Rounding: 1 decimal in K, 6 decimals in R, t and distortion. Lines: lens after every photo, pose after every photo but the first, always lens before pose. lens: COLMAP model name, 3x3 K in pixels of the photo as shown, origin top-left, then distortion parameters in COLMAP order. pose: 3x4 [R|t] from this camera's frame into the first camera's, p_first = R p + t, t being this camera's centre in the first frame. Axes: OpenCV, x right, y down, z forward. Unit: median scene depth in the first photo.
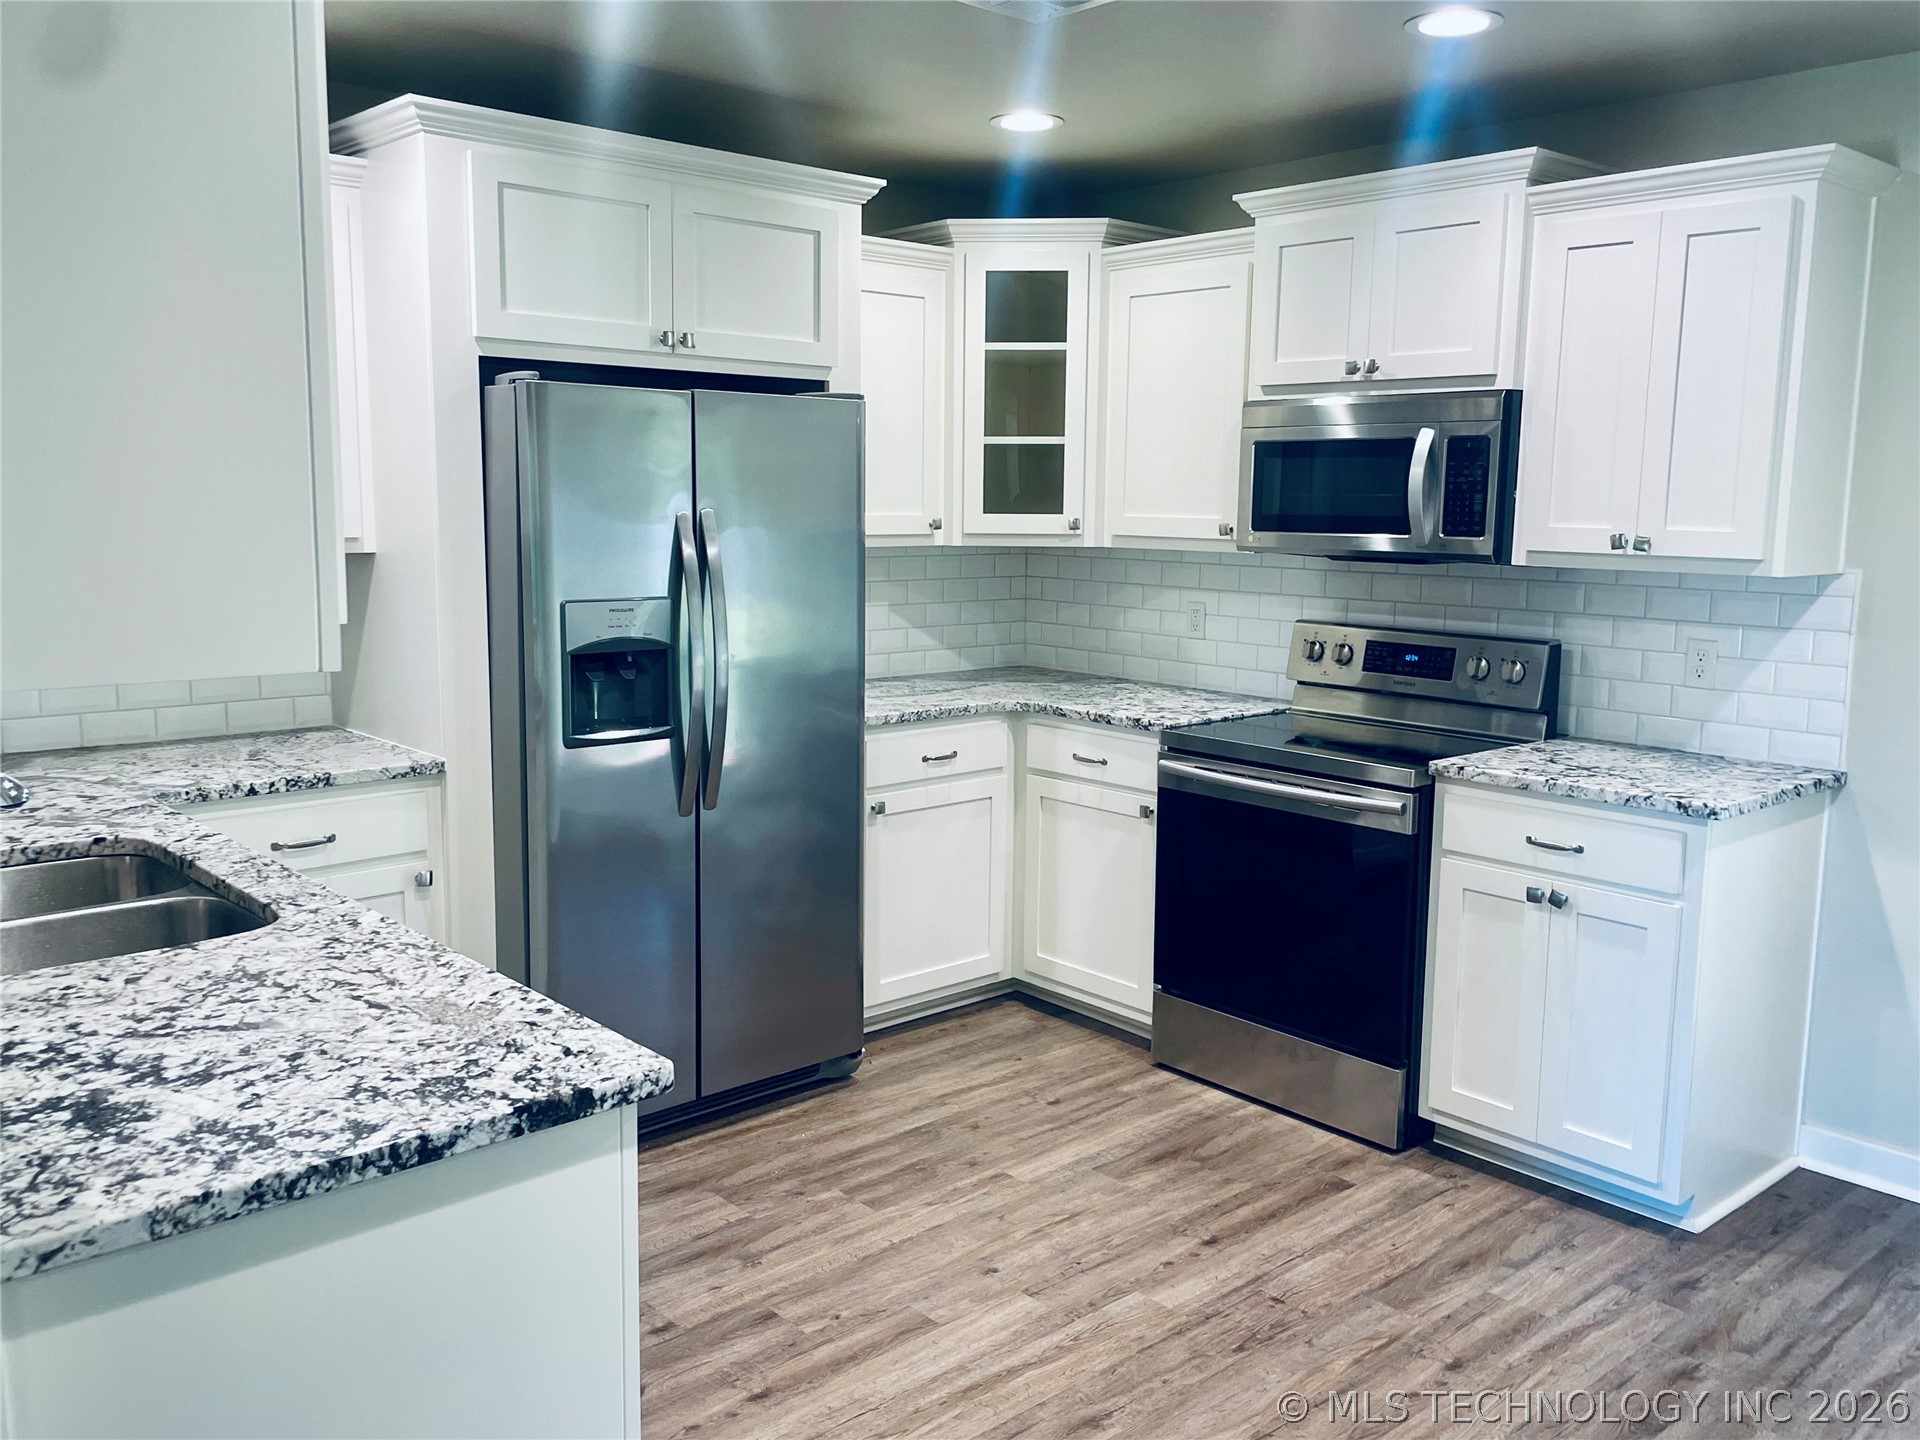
lens RADIAL K [[1593.6, 0, 979.0], [0, 1593.6, 699.4], [0, 0, 1]] dist [0.083760, -0.107341]
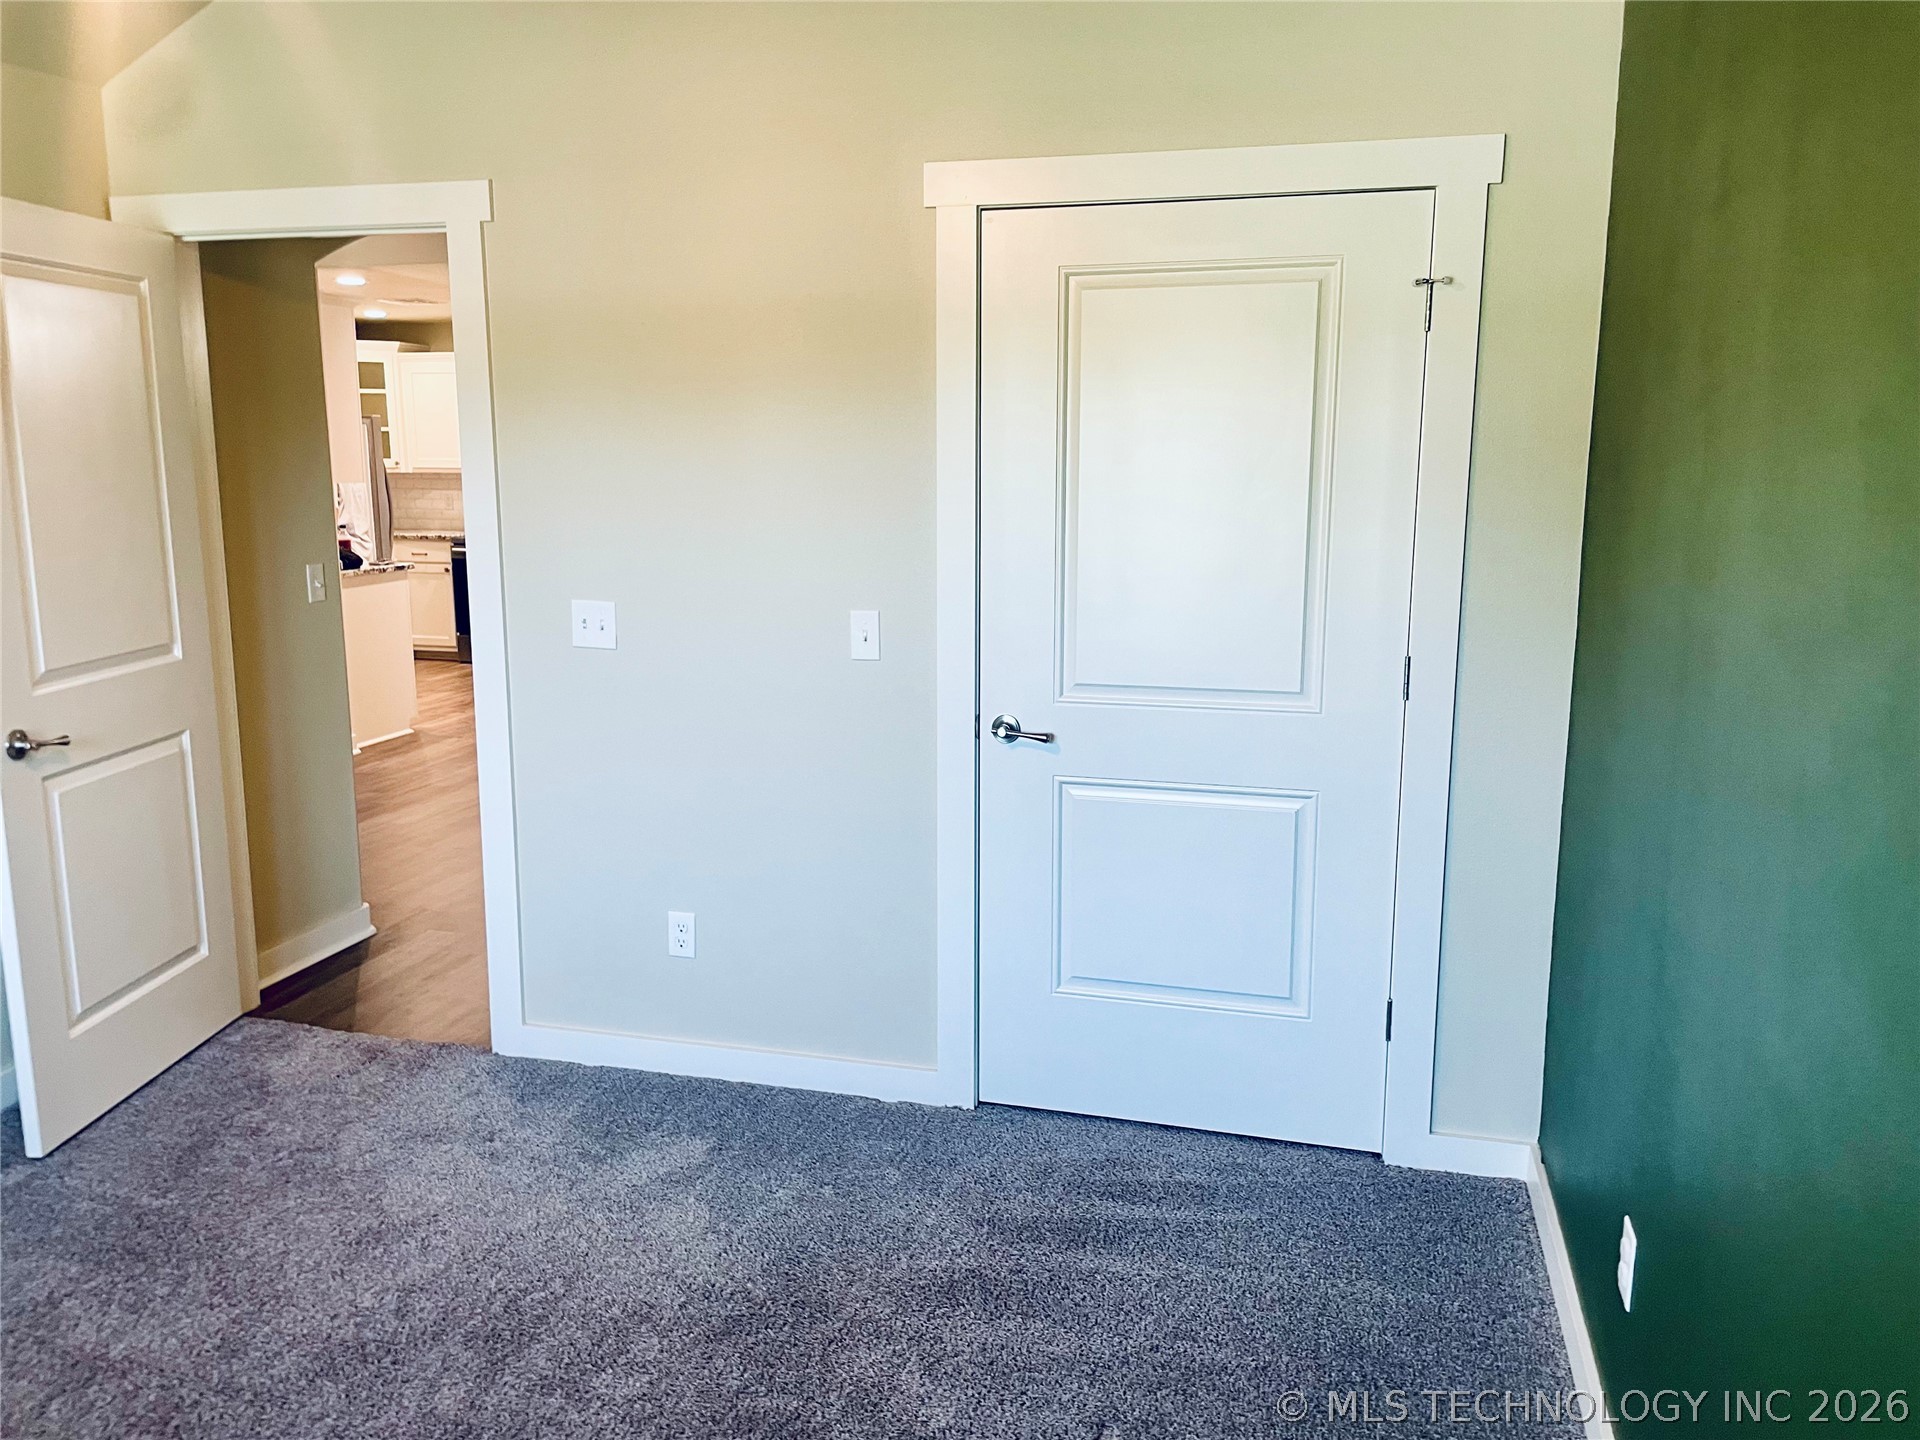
lens RADIAL K [[1410.5, 0, 956.7], [0, 1410.5, 710.6], [0, 0, 1]] dist [0.050164, -0.065394]
pose [[0.838436, -0.112731, 0.533214, -0.542960], [0.082568, 0.993355, 0.080181, 0.210445], [-0.538710, -0.023201, 0.842172, -1.687132]]
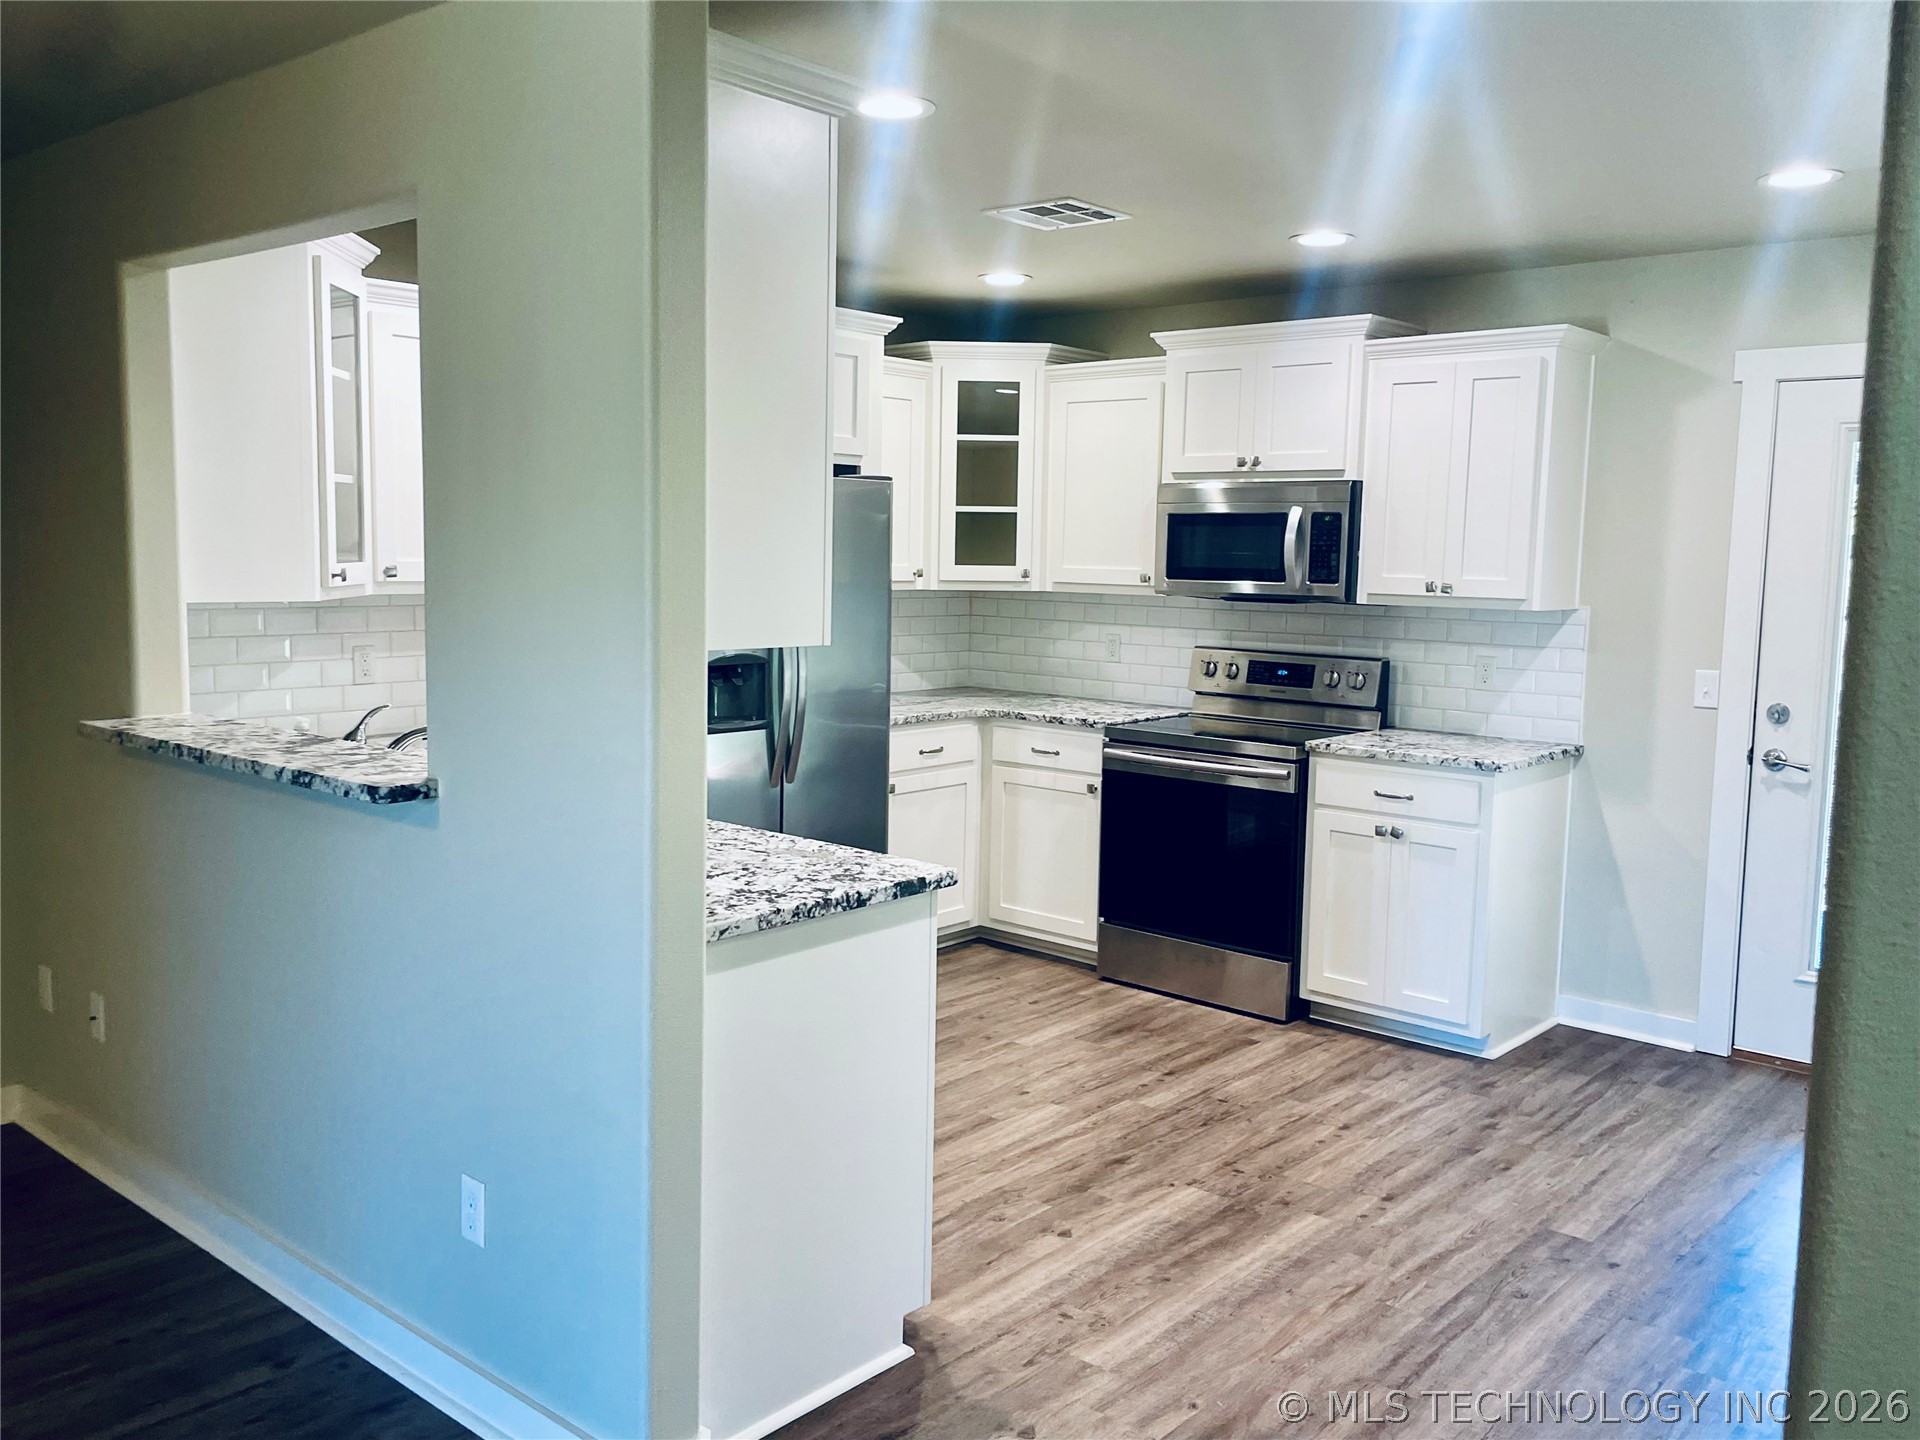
lens RADIAL K [[1593.6, 0, 972.5], [0, 1593.6, 704.3], [0, 0, 1]] dist [0.083760, -0.107341]
pose [[0.992433, -0.006057, 0.122638, -0.179716], [0.009725, 0.999522, -0.029333, 0.043502], [-0.122402, 0.030304, 0.992018, -0.356428]]
